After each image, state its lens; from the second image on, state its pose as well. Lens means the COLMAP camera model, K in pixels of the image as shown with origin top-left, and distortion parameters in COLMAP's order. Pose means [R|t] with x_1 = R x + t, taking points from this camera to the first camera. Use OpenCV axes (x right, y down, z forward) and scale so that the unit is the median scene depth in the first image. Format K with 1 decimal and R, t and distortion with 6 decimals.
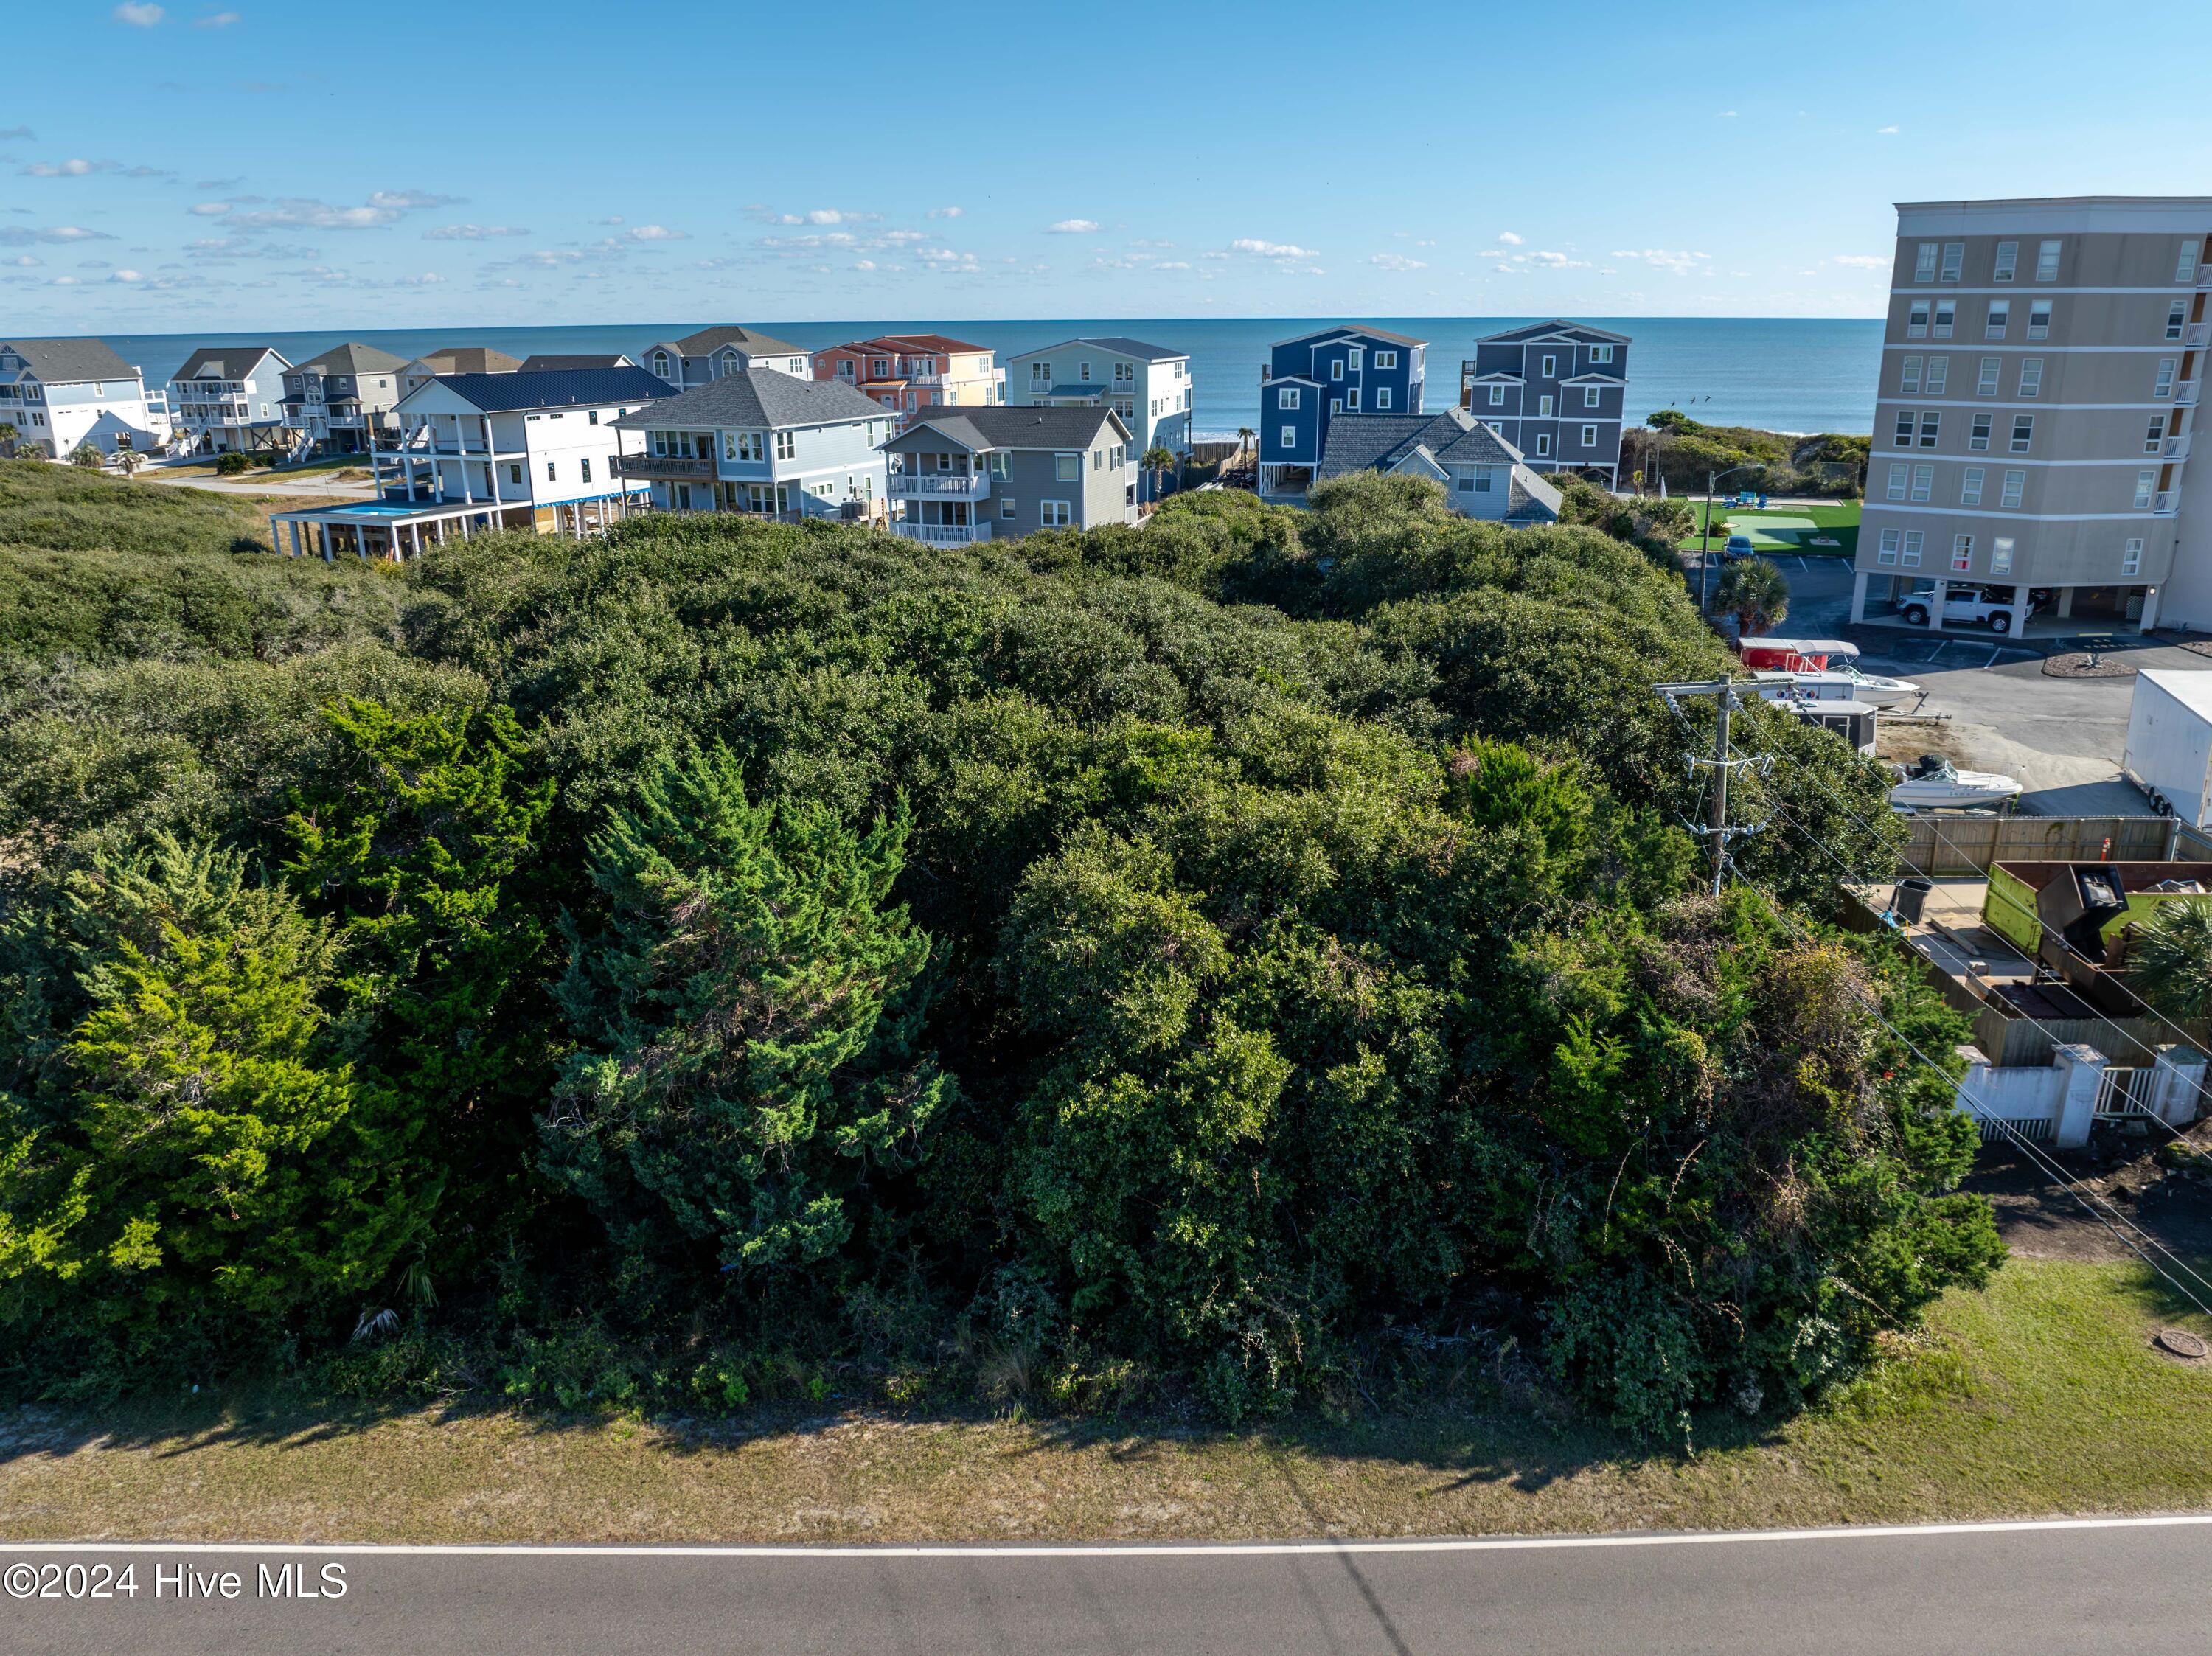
lens RADIAL K [[1568.7, 0, 1111.6], [0, 1568.7, 809.7], [0, 0, 1]] dist [-0.042028, 0.007107]
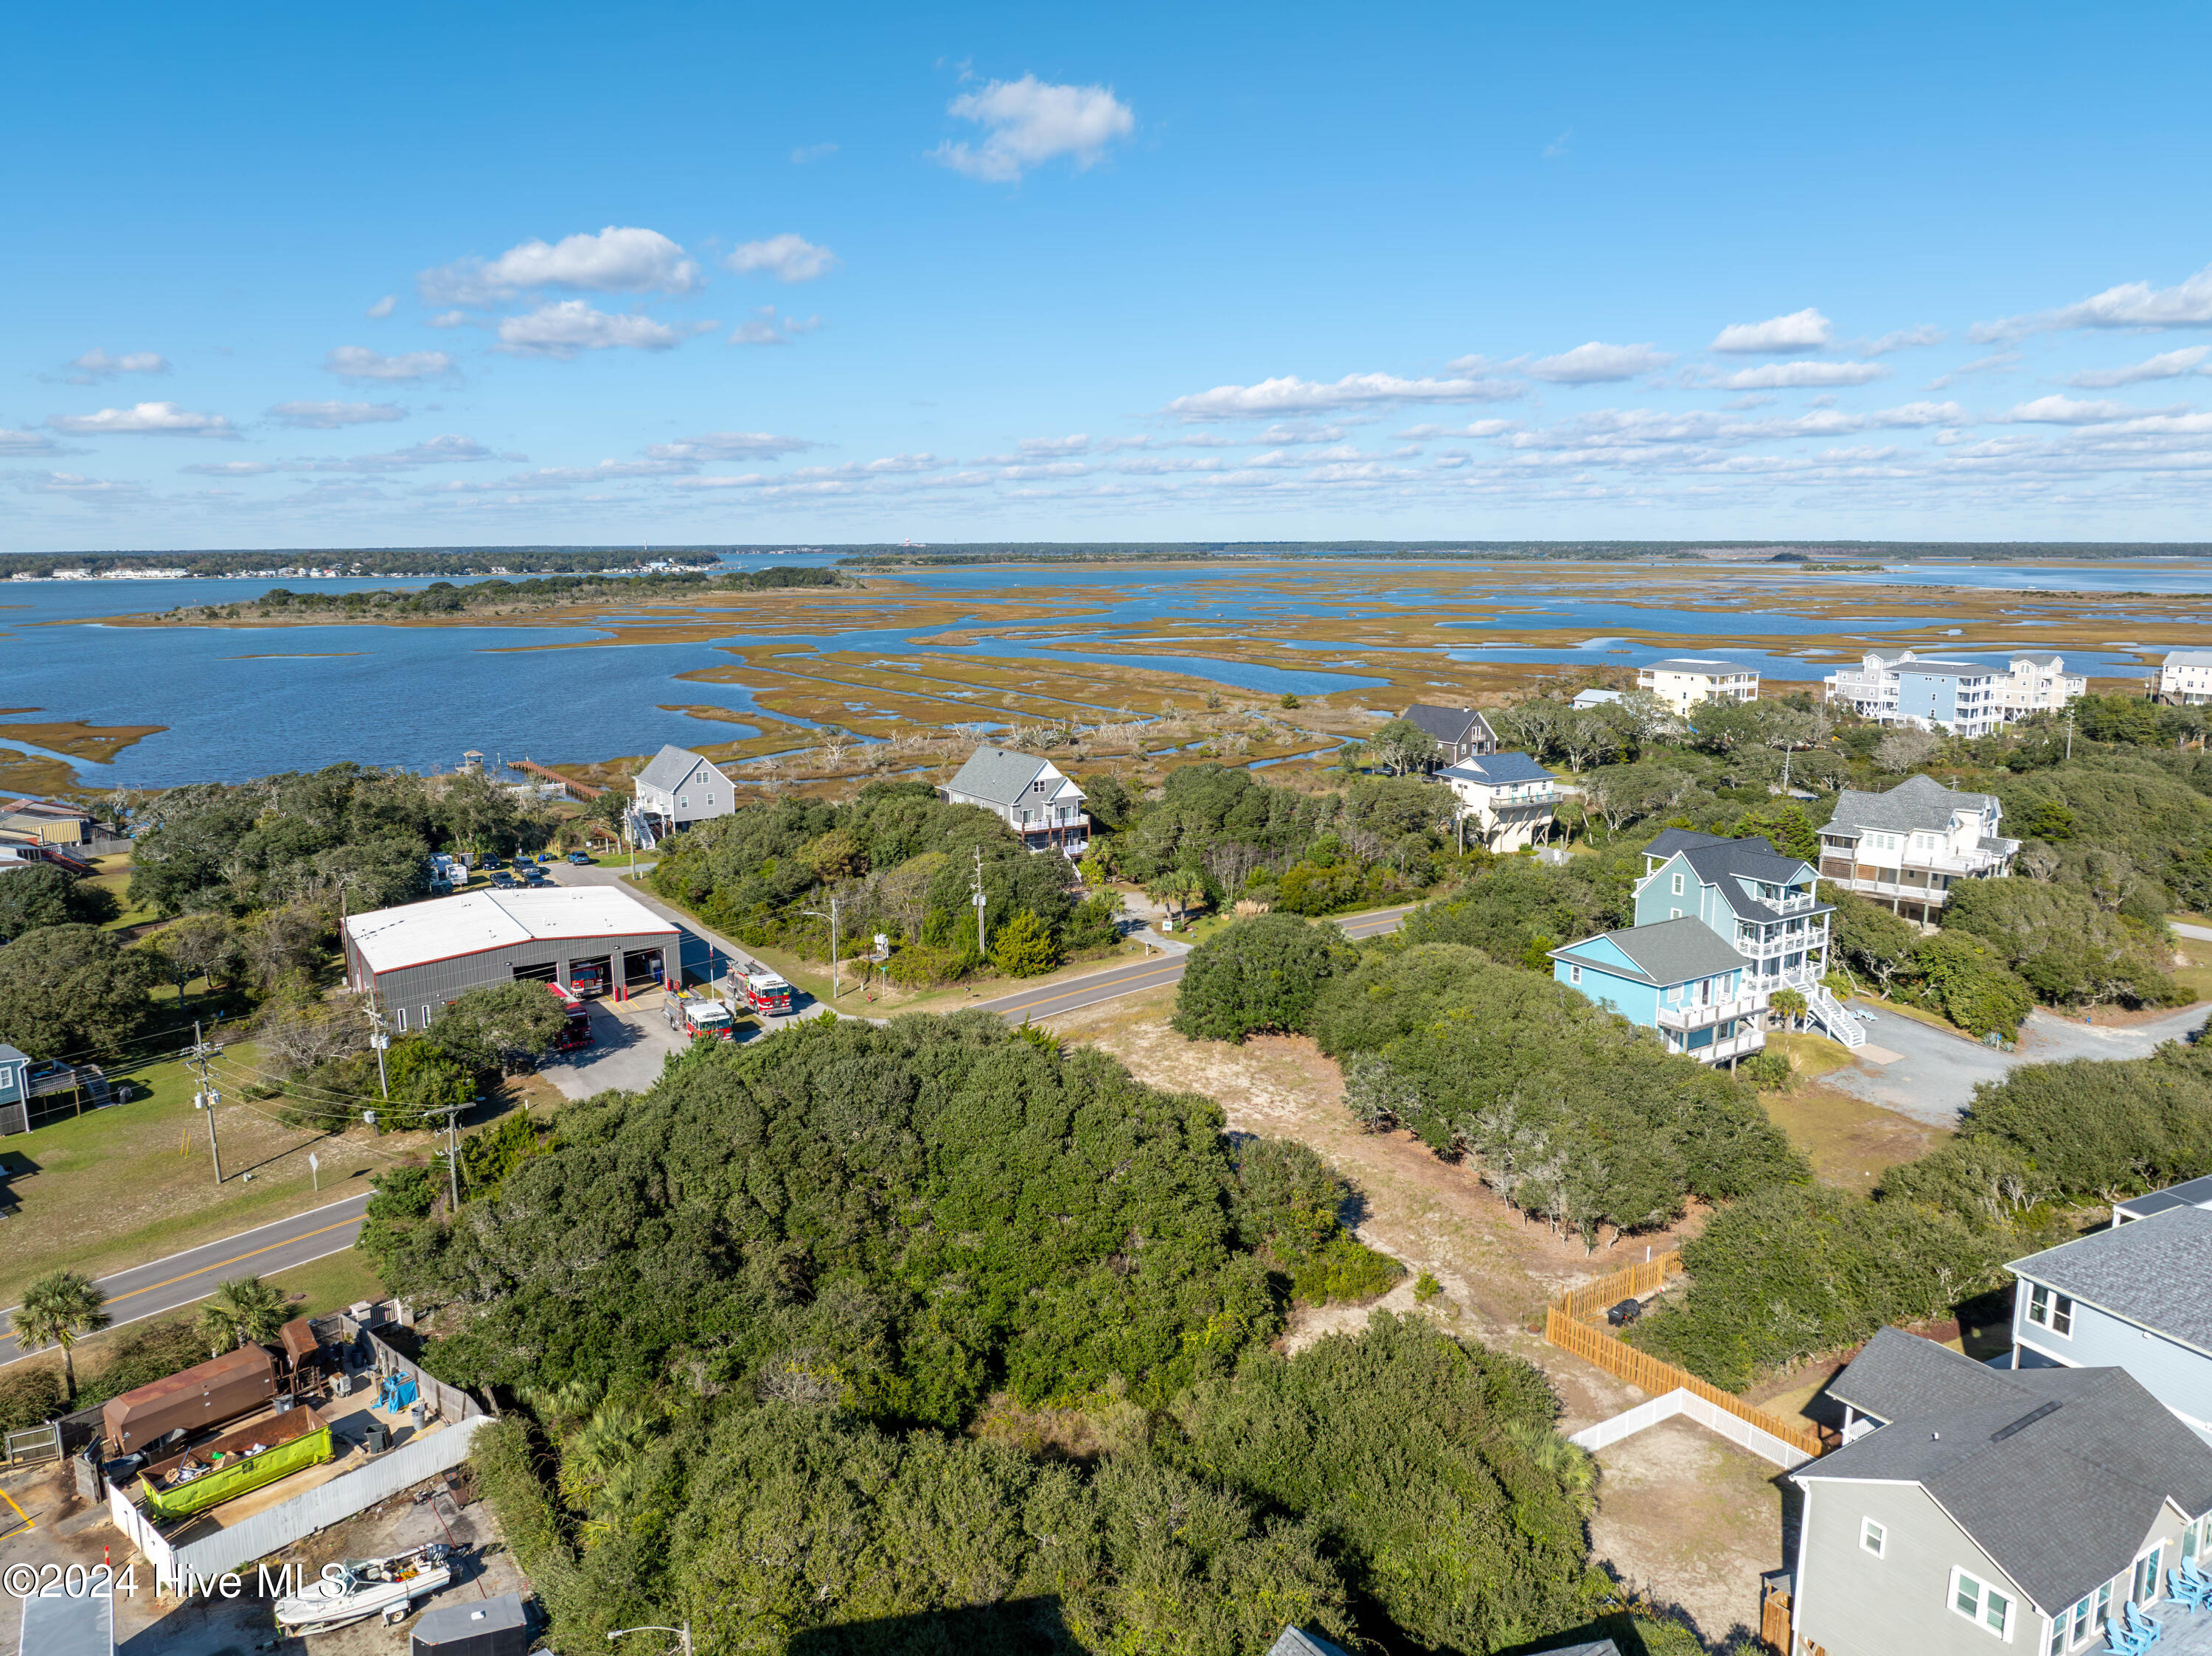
lens RADIAL K [[1563.5, 0, 1110.1], [0, 1563.5, 816.4], [0, 0, 1]] dist [-0.033728, -0.005252]
pose [[-0.640482, 0.144310, -0.754293, 1.415806], [-0.222227, 0.905340, 0.361905, -1.576002], [0.735118, 0.399417, -0.547784, 2.696840]]
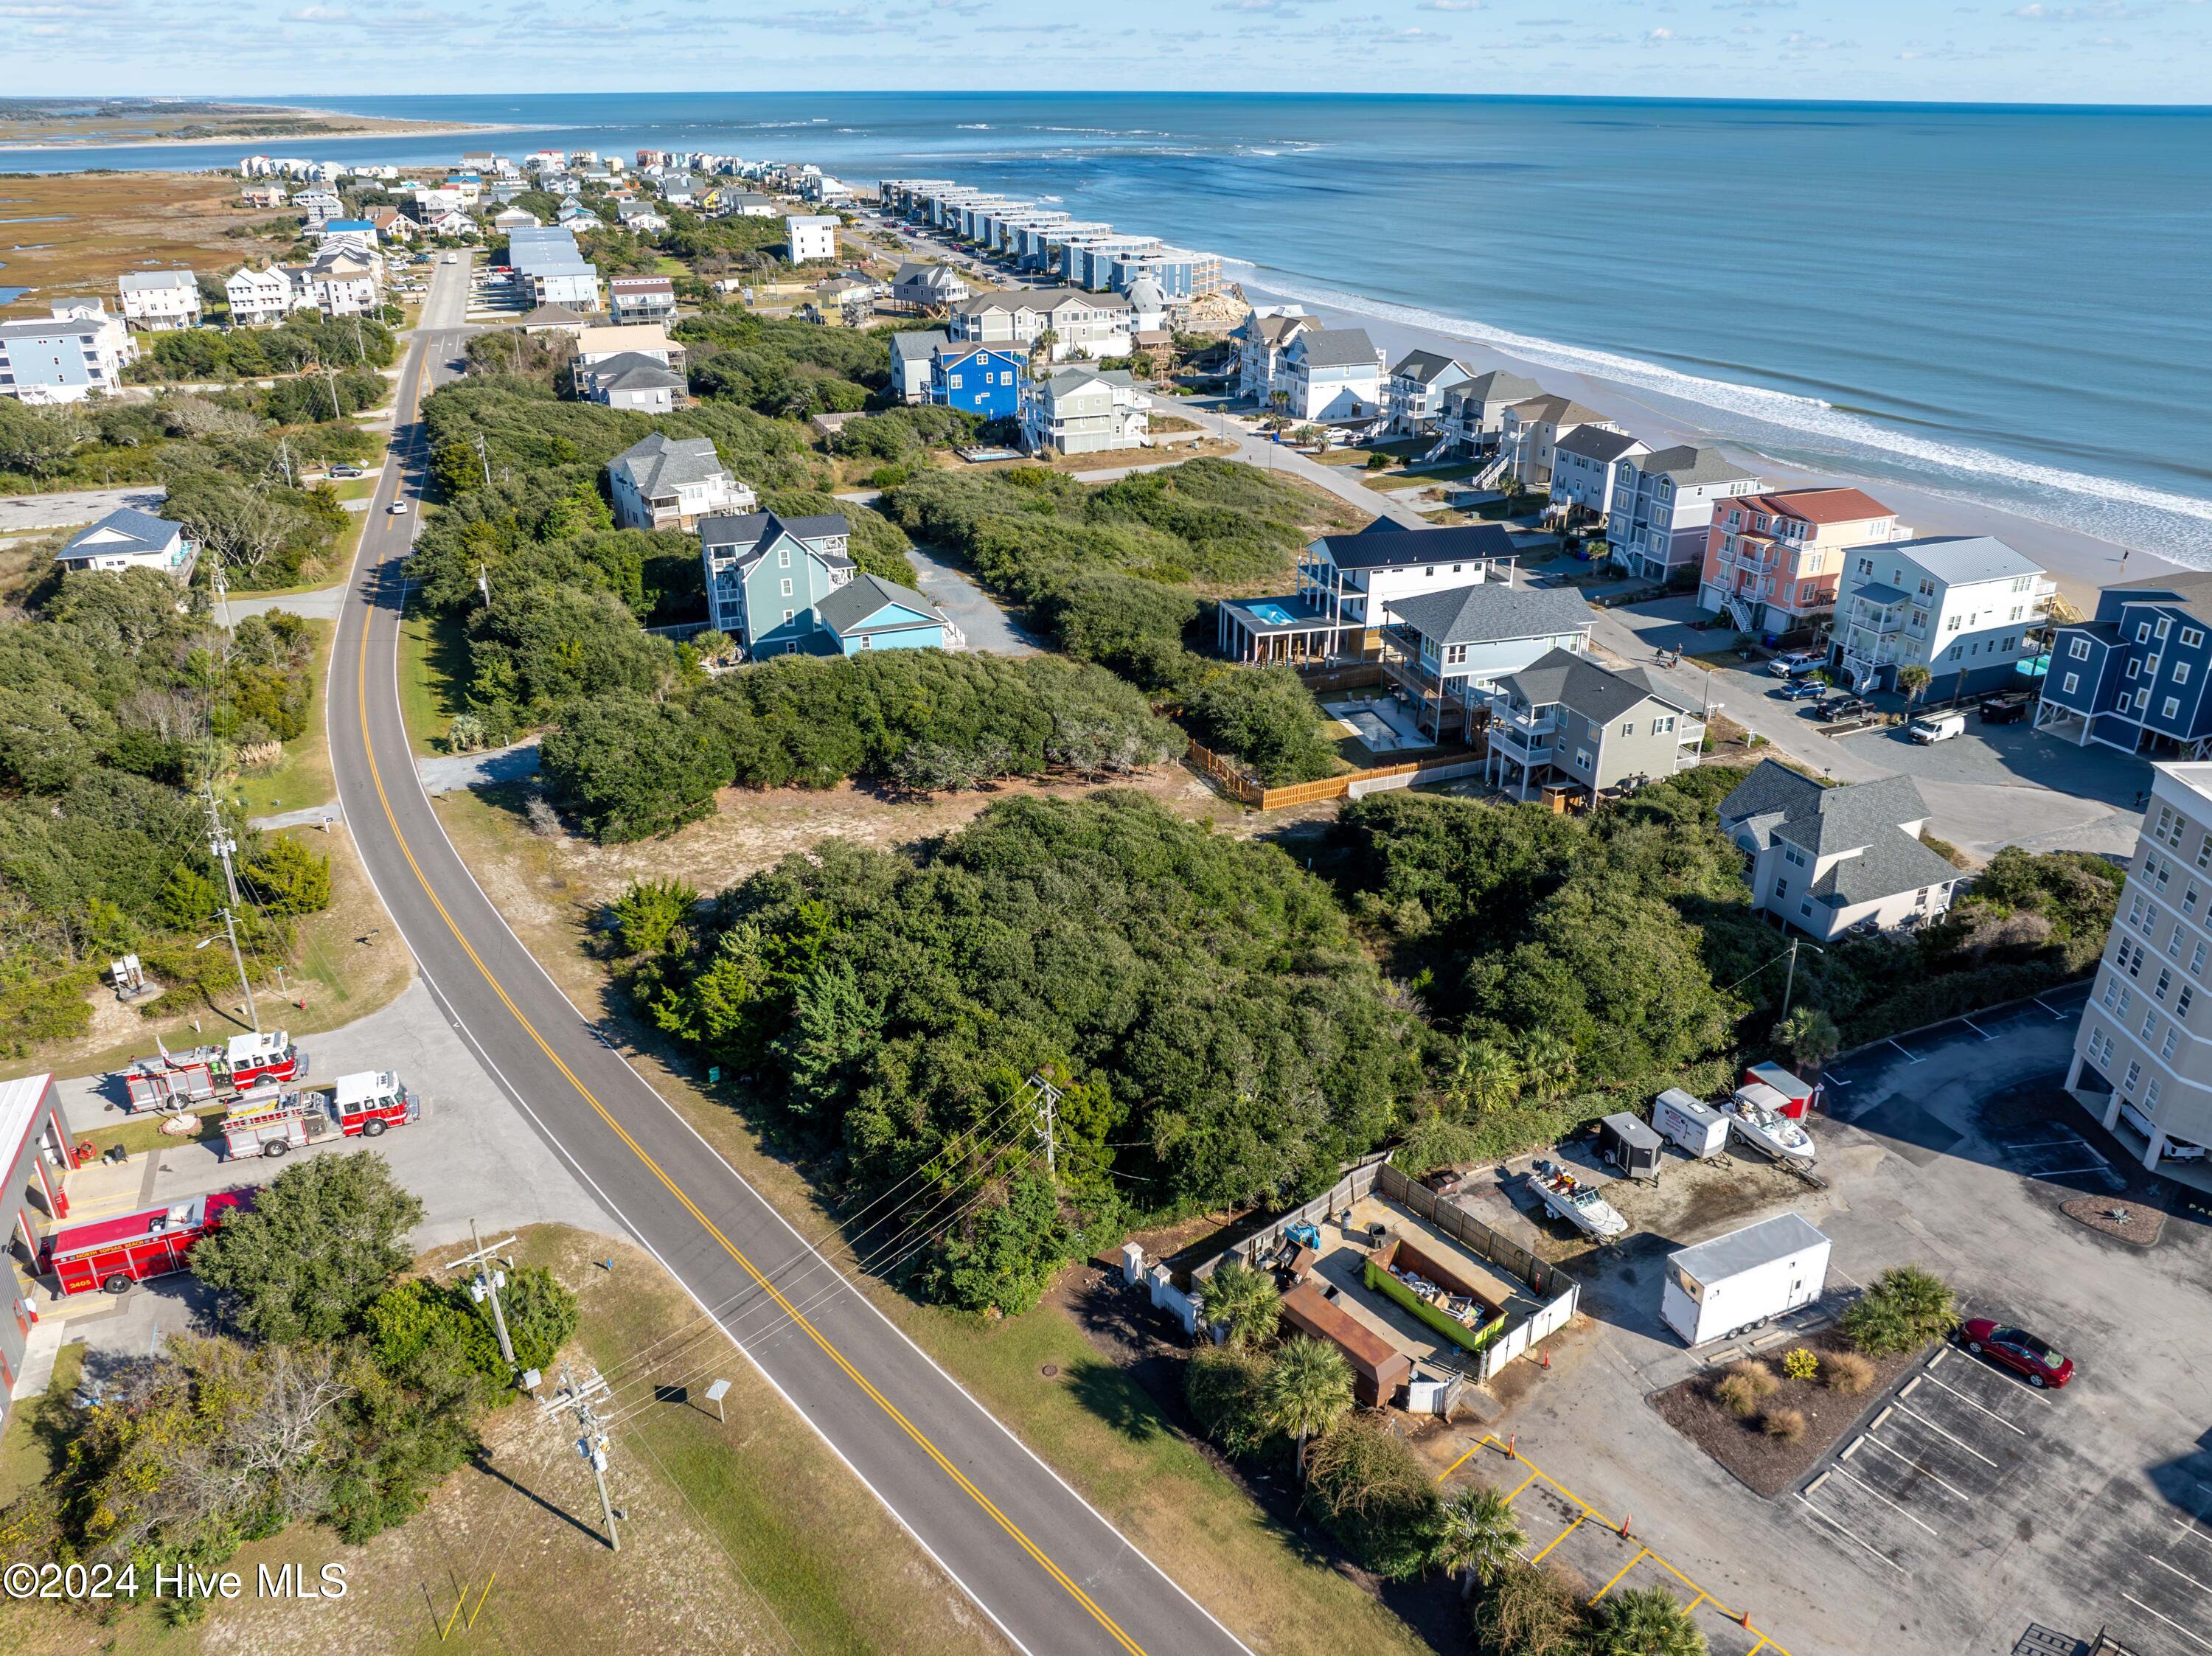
lens RADIAL K [[1598.3, 0, 1114.7], [0, 1598.3, 819.5], [0, 0, 1]] dist [-0.031964, -0.005317]
pose [[0.643874, 0.330999, -0.689830, 1.831219], [-0.238793, 0.943482, 0.229823, -0.974143], [0.726914, 0.016749, 0.686524, -0.699907]]
